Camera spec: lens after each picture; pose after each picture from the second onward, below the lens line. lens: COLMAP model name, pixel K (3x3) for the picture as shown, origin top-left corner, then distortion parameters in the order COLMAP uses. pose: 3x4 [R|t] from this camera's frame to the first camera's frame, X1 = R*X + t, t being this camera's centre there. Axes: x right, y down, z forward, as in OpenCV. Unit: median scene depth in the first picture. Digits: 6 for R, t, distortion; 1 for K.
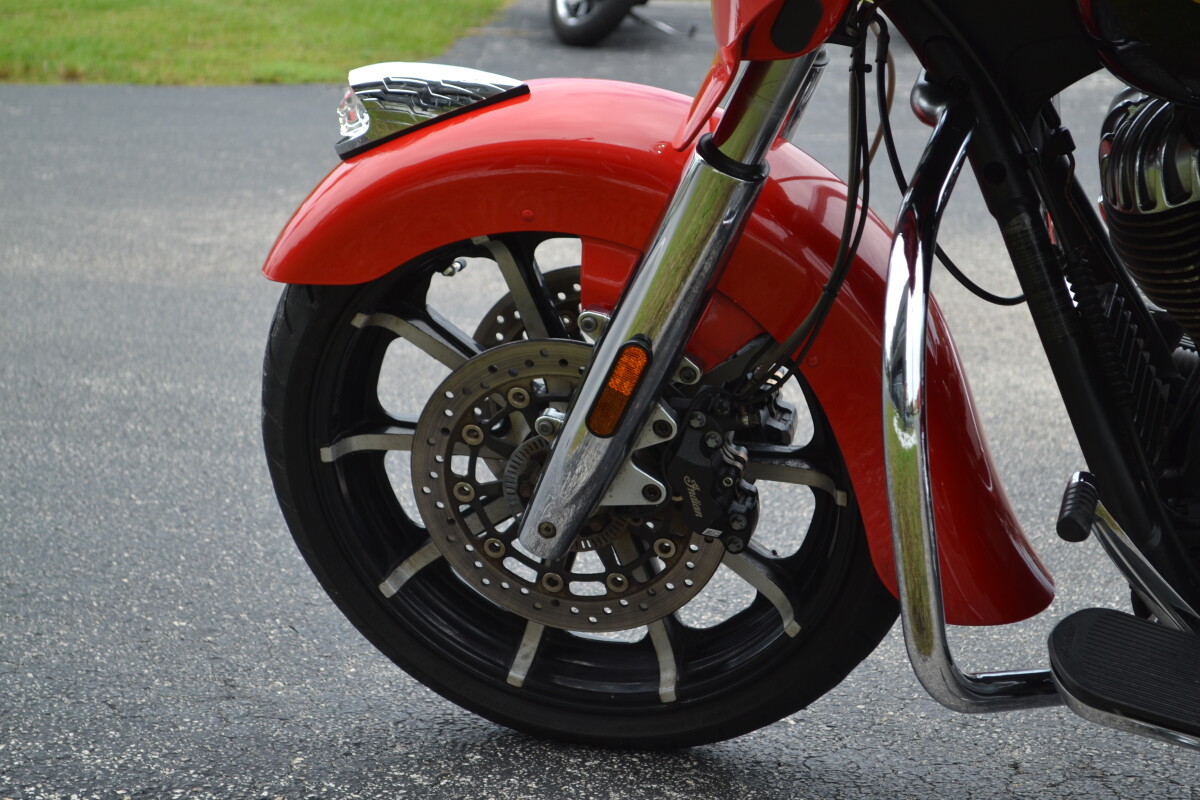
lens RADIAL K [[2749.7, 0, 596.2], [0, 2749.7, 399.2], [0, 0, 1]] dist [0.037578, 0.000000]
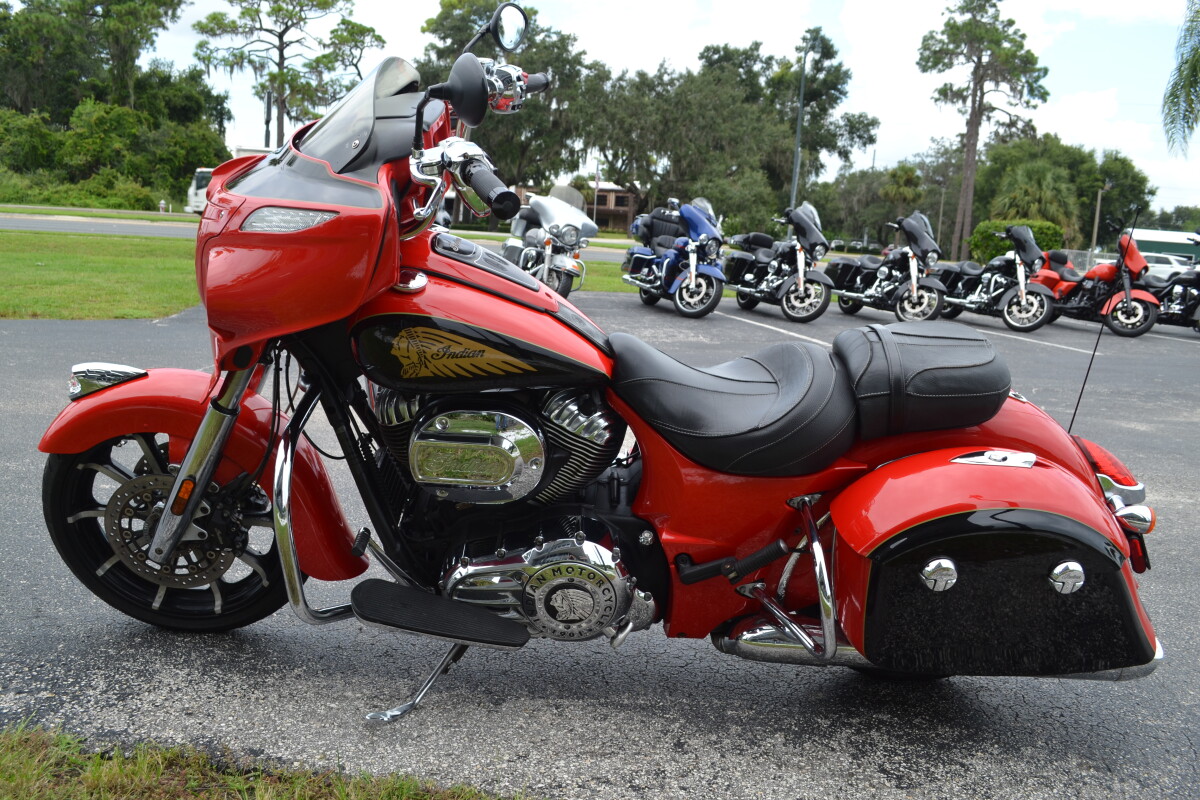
lens RADIAL K [[1070.0, 0, 589.2], [0, 1070.0, 398.9], [0, 0, 1]] dist [-0.082530, 0.017225]
pose [[0.961993, -0.012444, 0.272792, 0.095556], [0.019148, 0.999576, -0.021928, -0.059976], [-0.272403, 0.026318, 0.961823, -0.020217]]
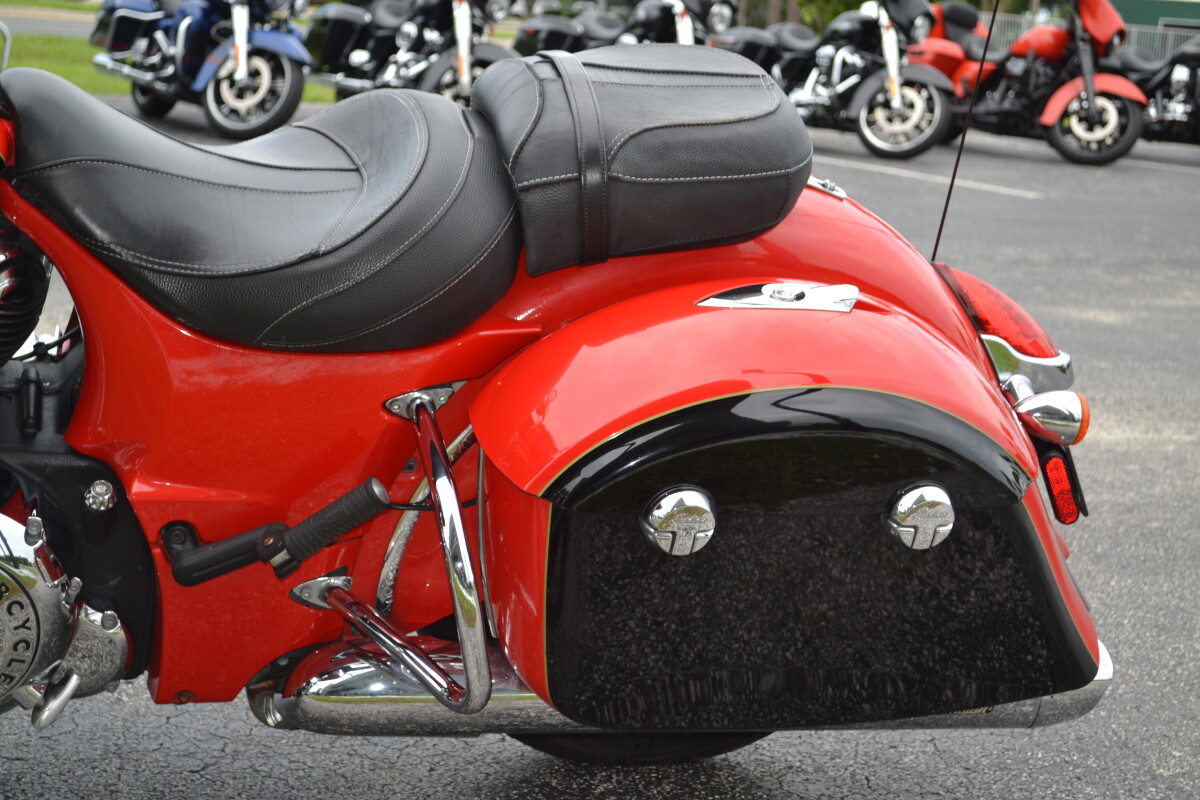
lens RADIAL K [[2190.5, 0, 599.6], [0, 2190.5, 398.8], [0, 0, 1]] dist [0.009227, 0.000000]
pose [[0.864998, -0.058326, 0.498375, 0.121060], [0.056939, 0.998215, 0.017998, -0.004398], [-0.498535, 0.012809, 0.866775, -0.036794]]
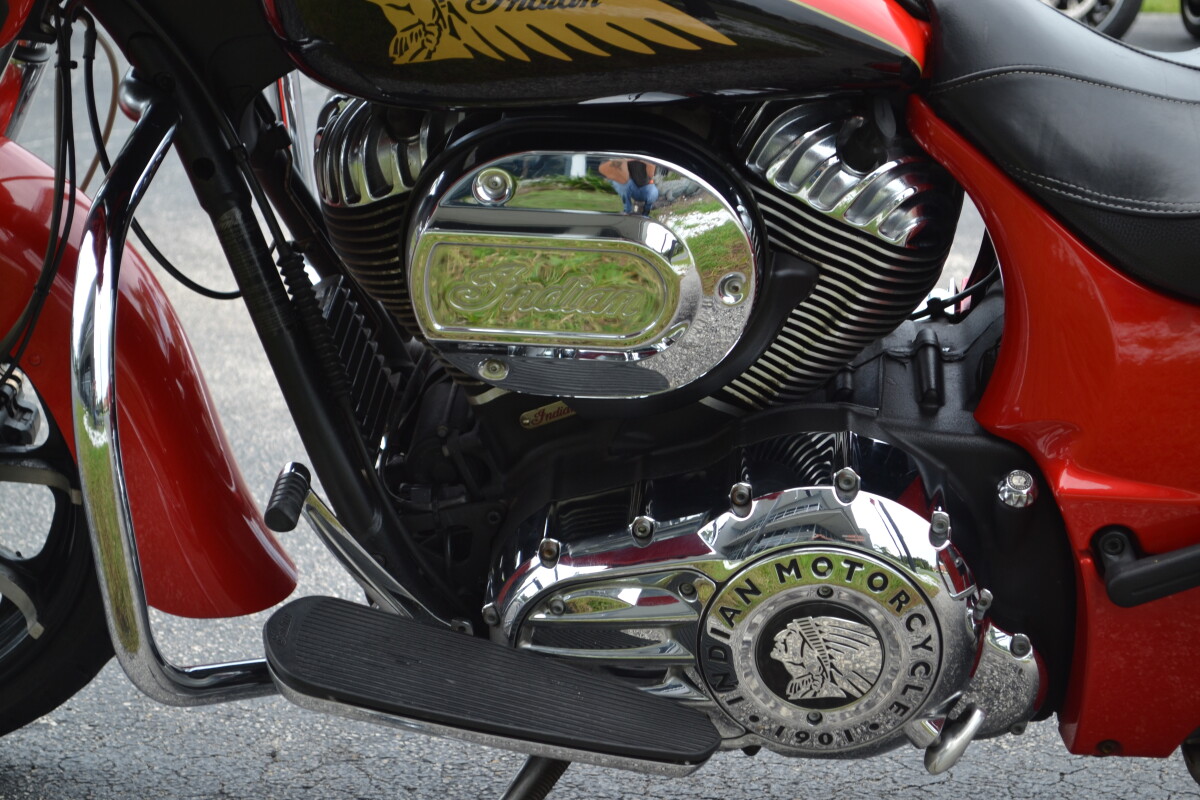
lens RADIAL K [[2749.7, 0, 598.4], [0, 2749.7, 396.9], [0, 0, 1]] dist [0.037578, 0.000000]
pose [[0.977712, -0.031542, 0.207566, 0.067441], [0.030842, 0.999502, 0.006611, -0.000867], [-0.207671, -0.000062, 0.978199, -0.012518]]
